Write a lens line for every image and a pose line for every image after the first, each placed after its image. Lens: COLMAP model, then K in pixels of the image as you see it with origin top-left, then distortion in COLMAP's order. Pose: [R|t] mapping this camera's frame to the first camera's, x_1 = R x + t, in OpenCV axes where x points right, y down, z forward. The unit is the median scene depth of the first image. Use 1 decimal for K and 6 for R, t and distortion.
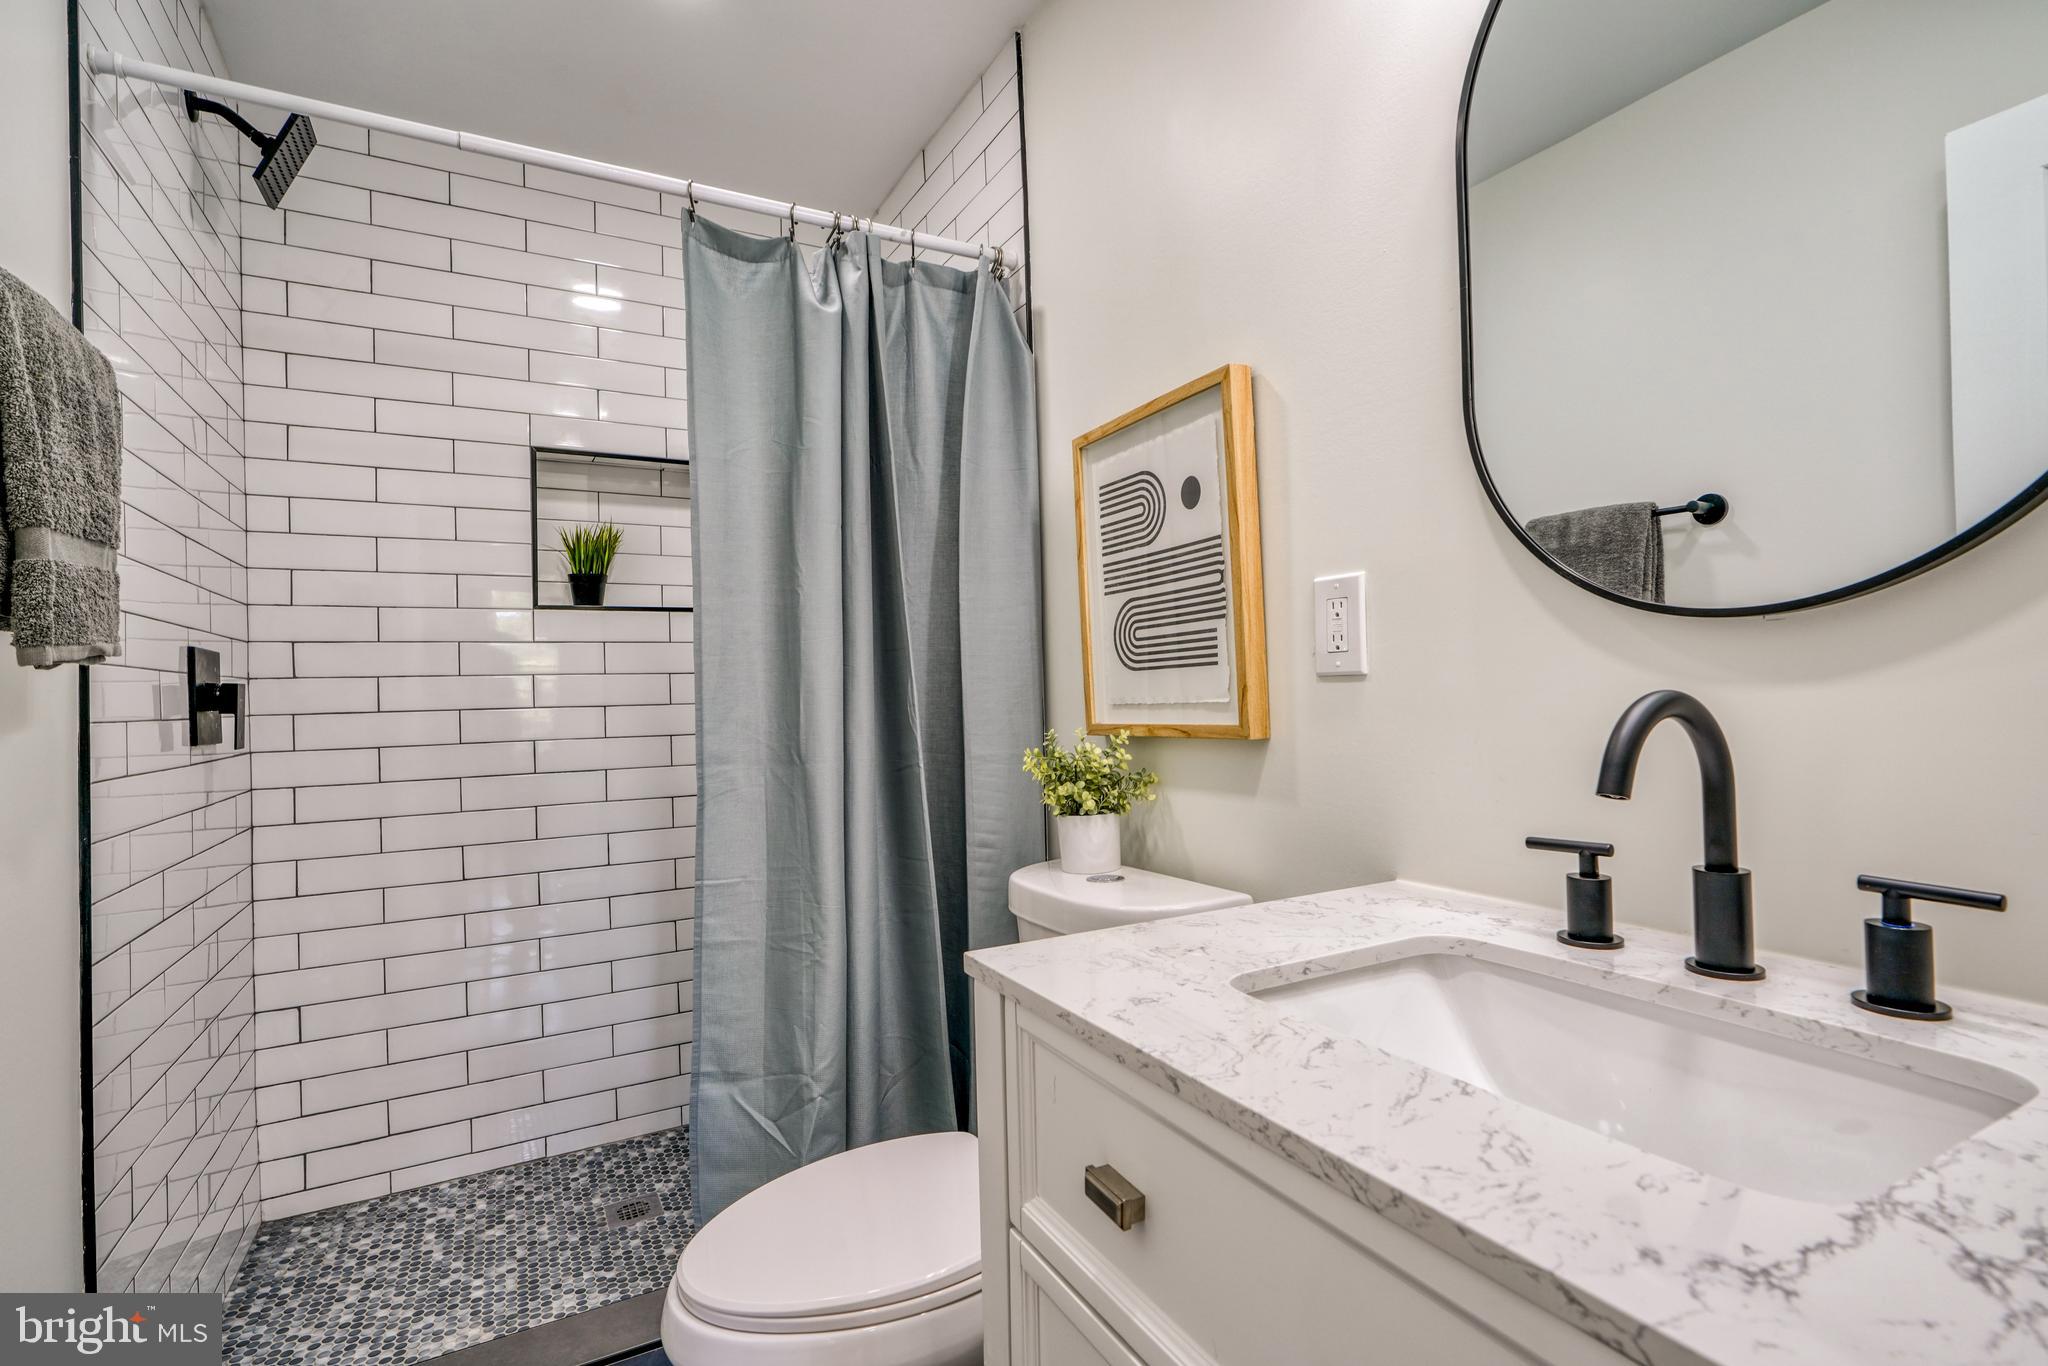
lens RADIAL K [[932.9, 0, 1037.9], [0, 932.9, 685.2], [0, 0, 1]] dist [-0.011410, 0.005229]
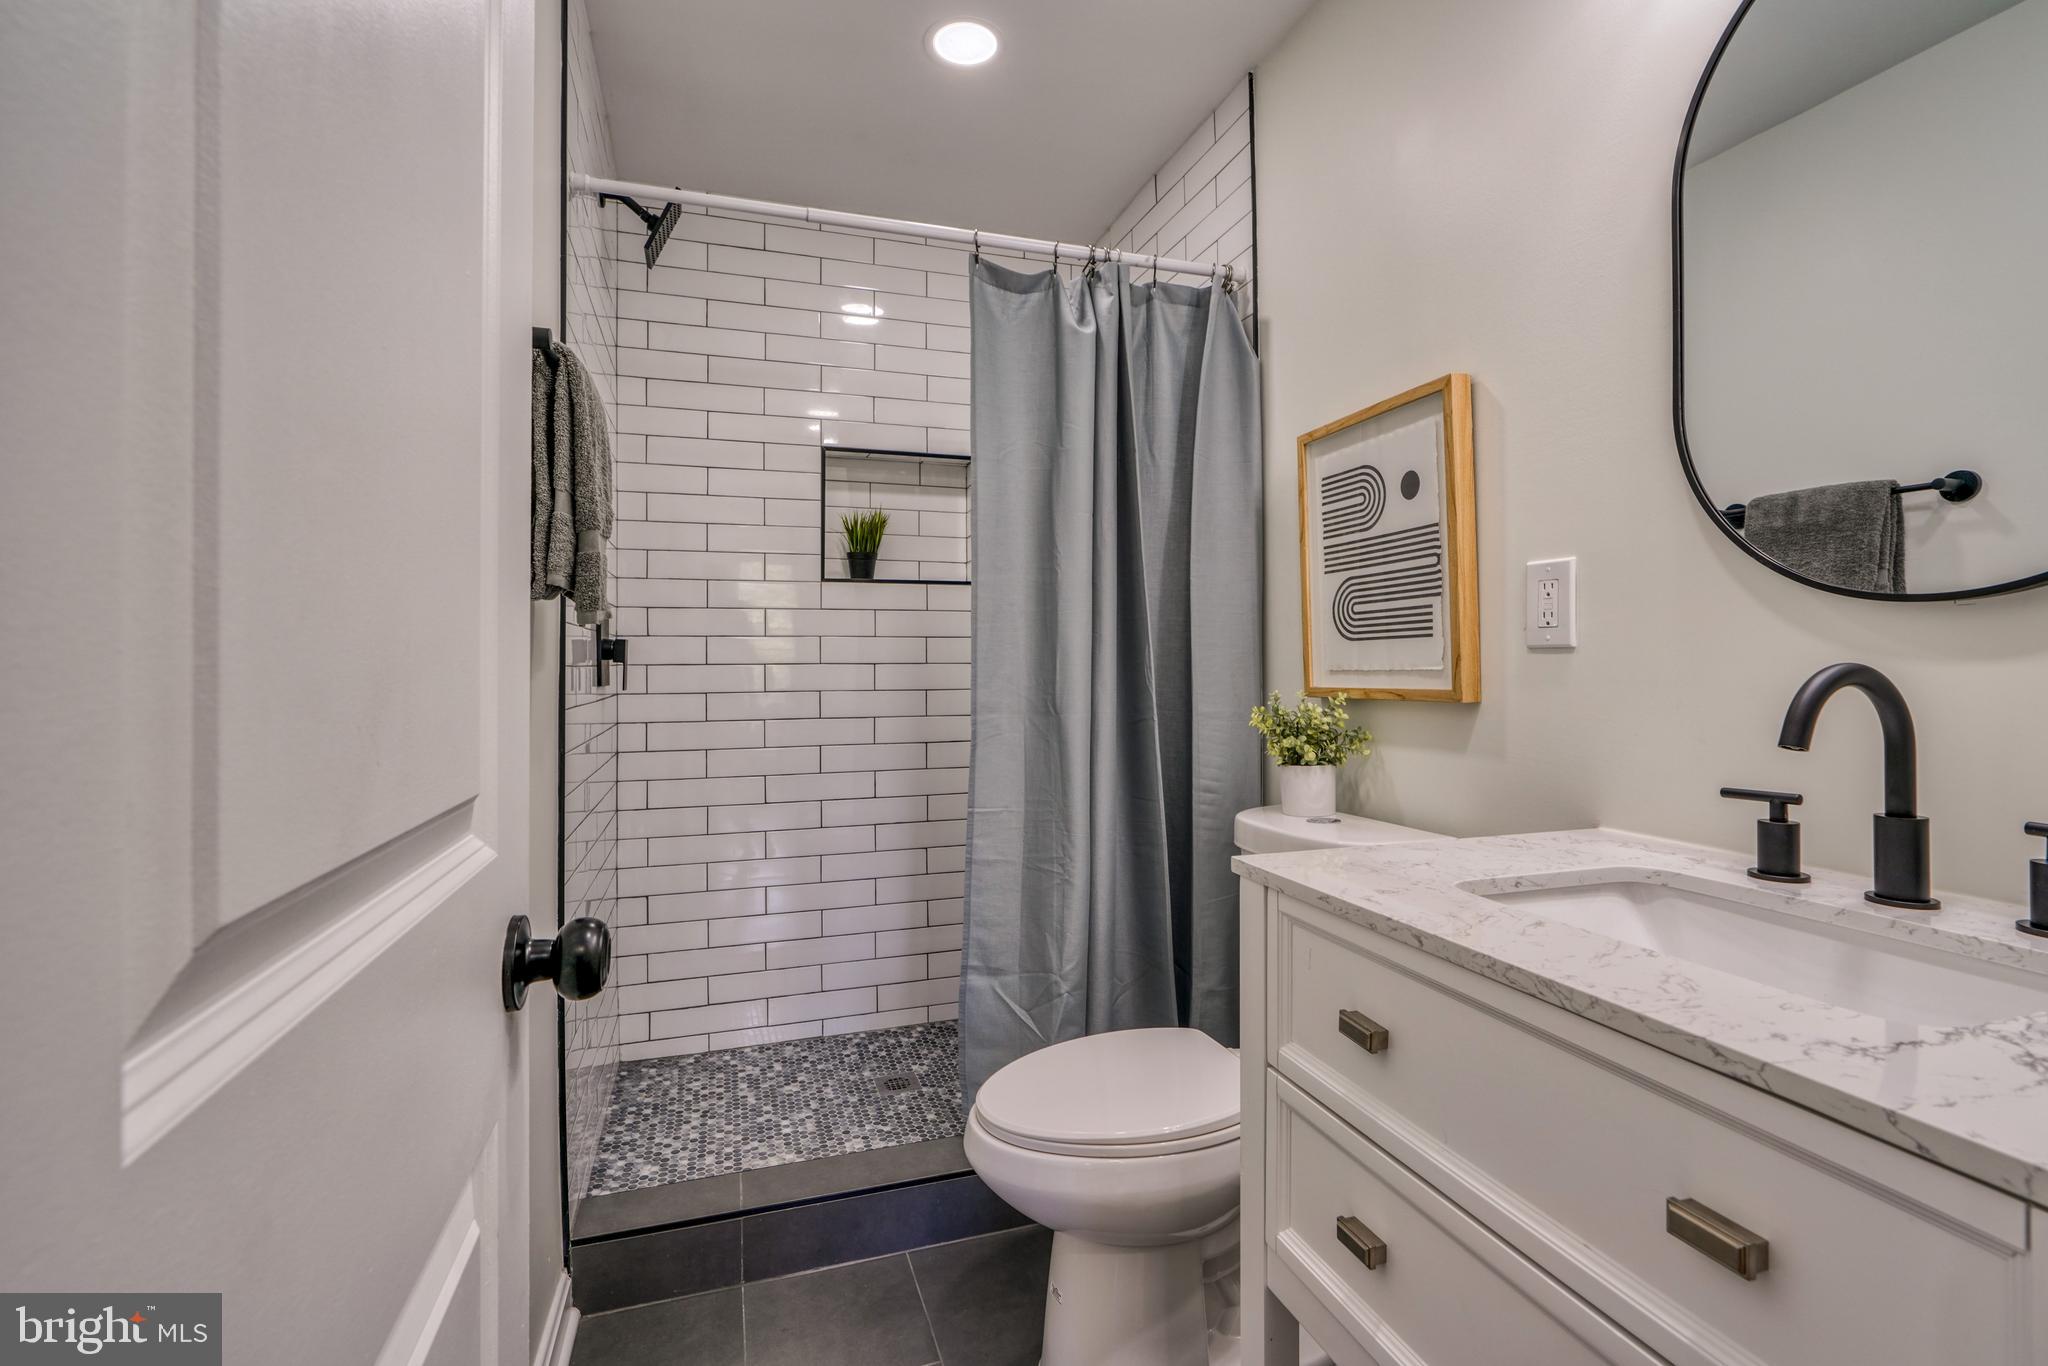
lens RADIAL K [[932.9, 0, 1028.5], [0, 932.9, 662.8], [0, 0, 1]] dist [-0.011410, 0.005229]
pose [[0.982211, 0.020699, -0.186638, -0.066837], [-0.018886, 0.999756, 0.011484, 0.005336], [0.186830, -0.007754, 0.982362, -0.177065]]
